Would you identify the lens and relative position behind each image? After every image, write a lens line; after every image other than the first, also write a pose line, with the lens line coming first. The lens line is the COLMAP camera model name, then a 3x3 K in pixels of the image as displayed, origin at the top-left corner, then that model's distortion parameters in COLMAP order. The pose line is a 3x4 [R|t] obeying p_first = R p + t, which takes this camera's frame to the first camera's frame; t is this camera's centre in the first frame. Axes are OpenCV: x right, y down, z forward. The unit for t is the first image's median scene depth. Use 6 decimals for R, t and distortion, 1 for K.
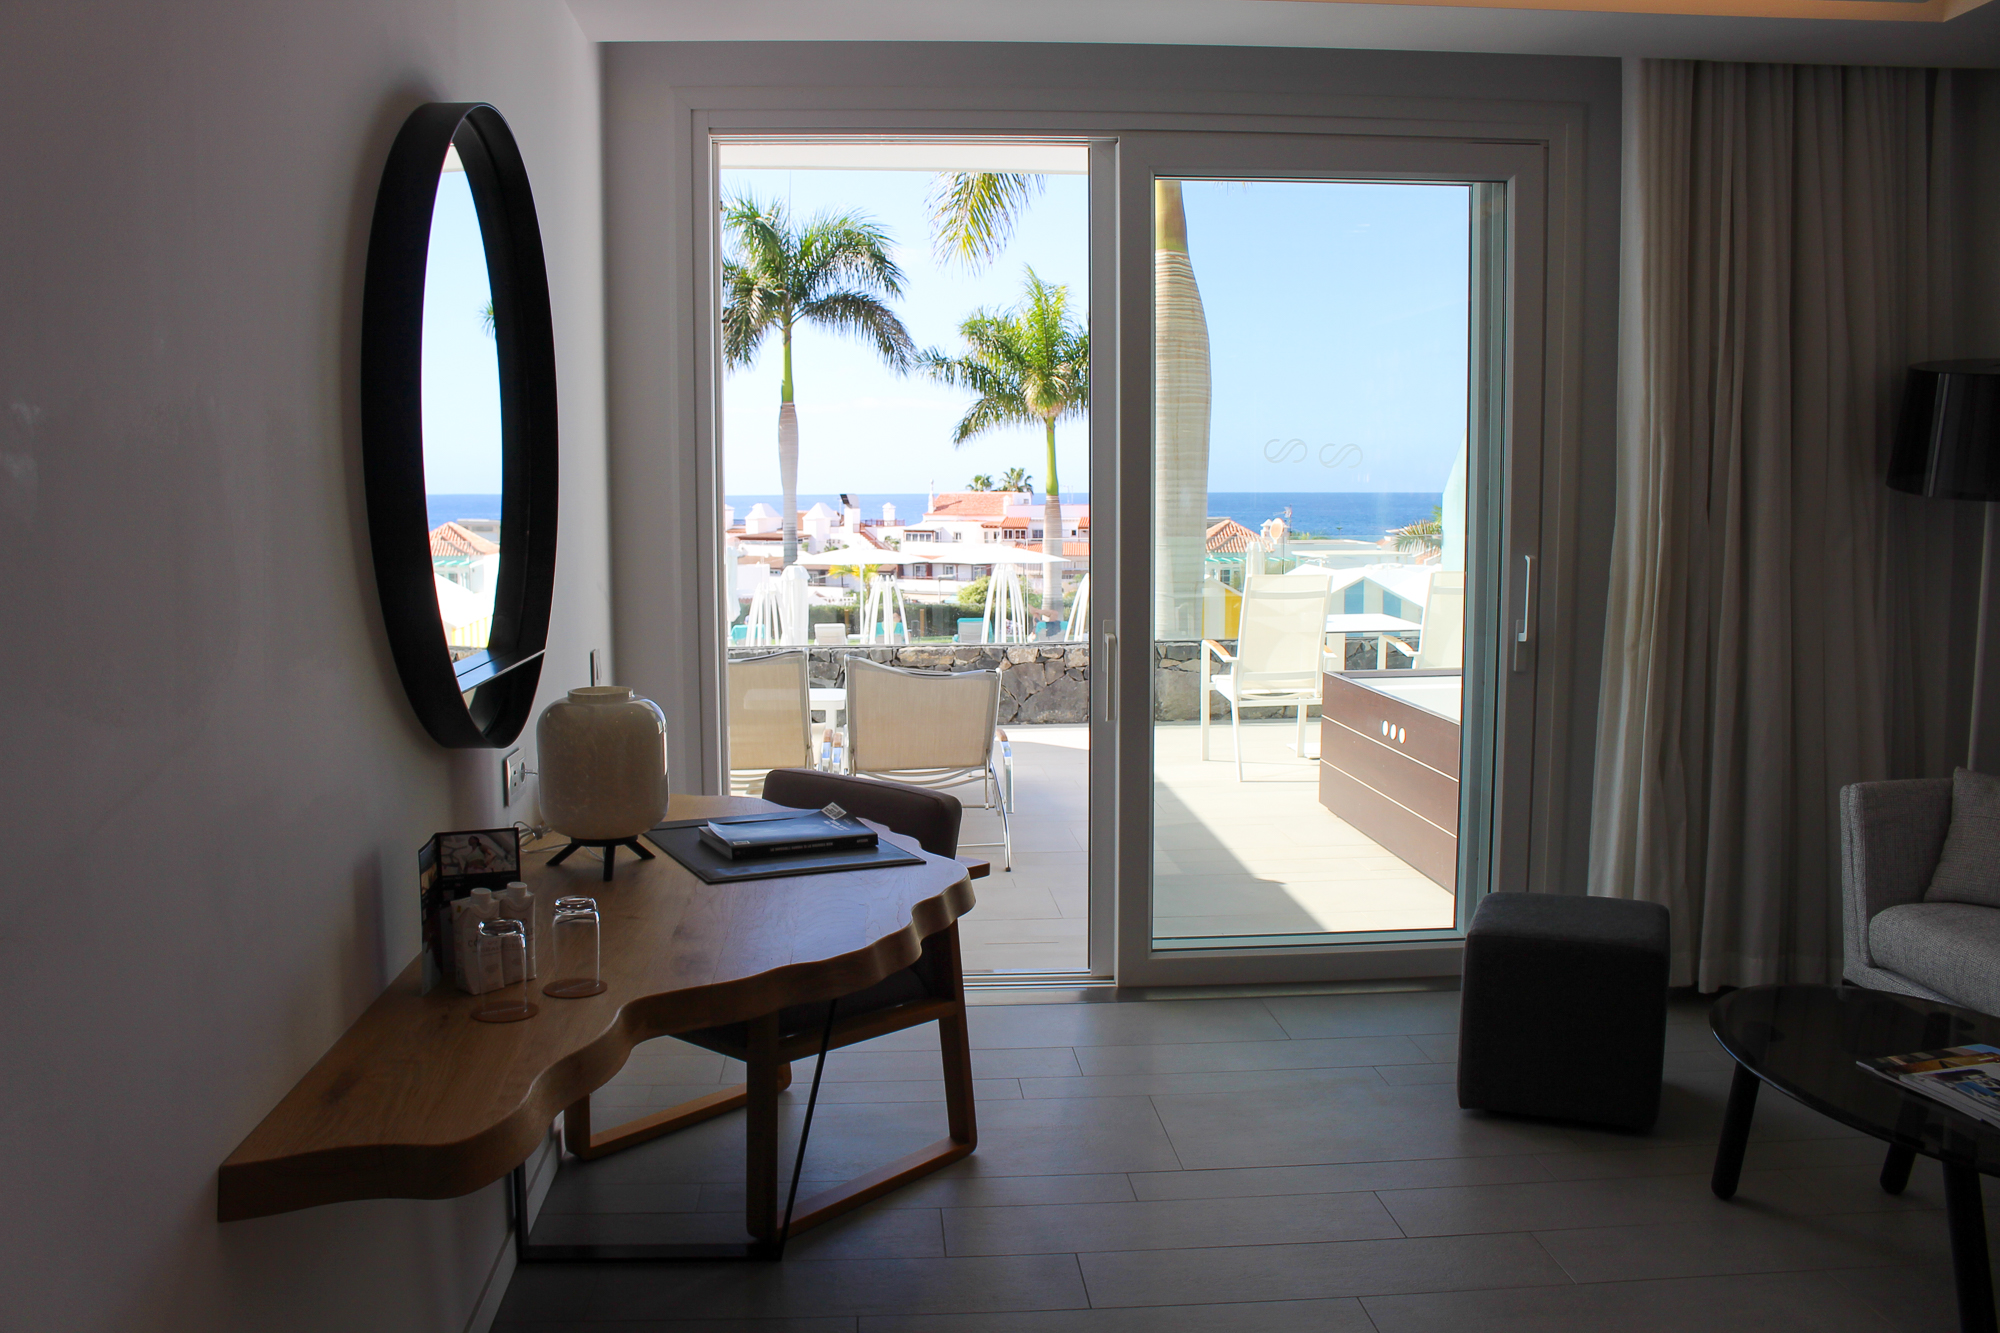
lens RADIAL K [[1708.9, 0, 959.8], [0, 1708.9, 669.3], [0, 0, 1]] dist [-0.180045, 0.165069]
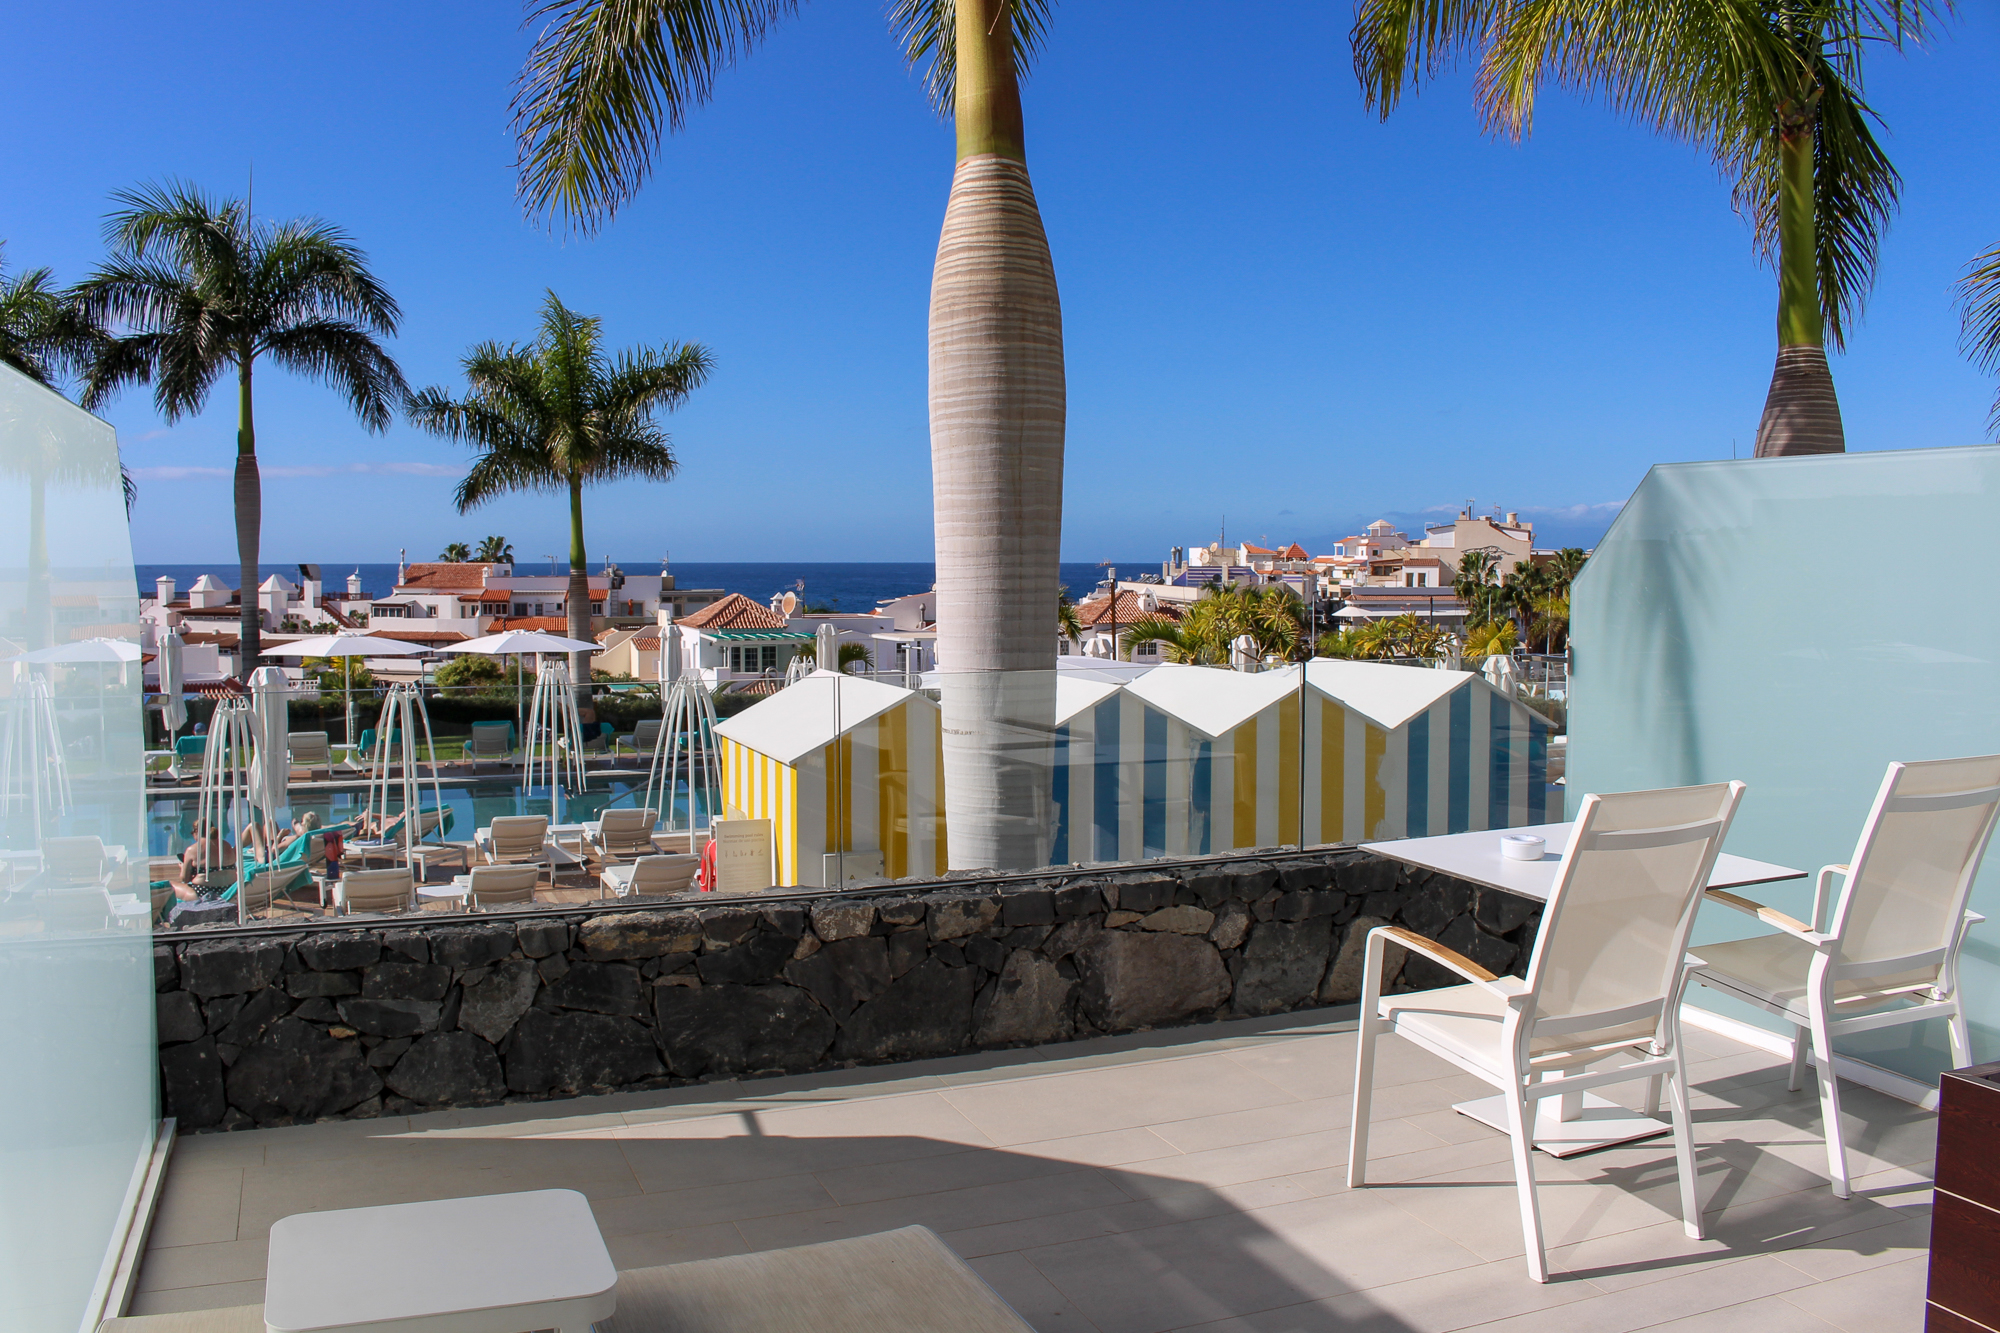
lens RADIAL K [[1762.4, 0, 1000.0], [0, 1762.4, 666.5], [0, 0, 1]] dist [-0.171335, 0.164666]
pose [[0.949716, -0.010663, 0.312932, -0.063008], [0.024678, 0.998860, -0.040858, -0.049629], [-0.312139, 0.046526, 0.948896, 0.441827]]
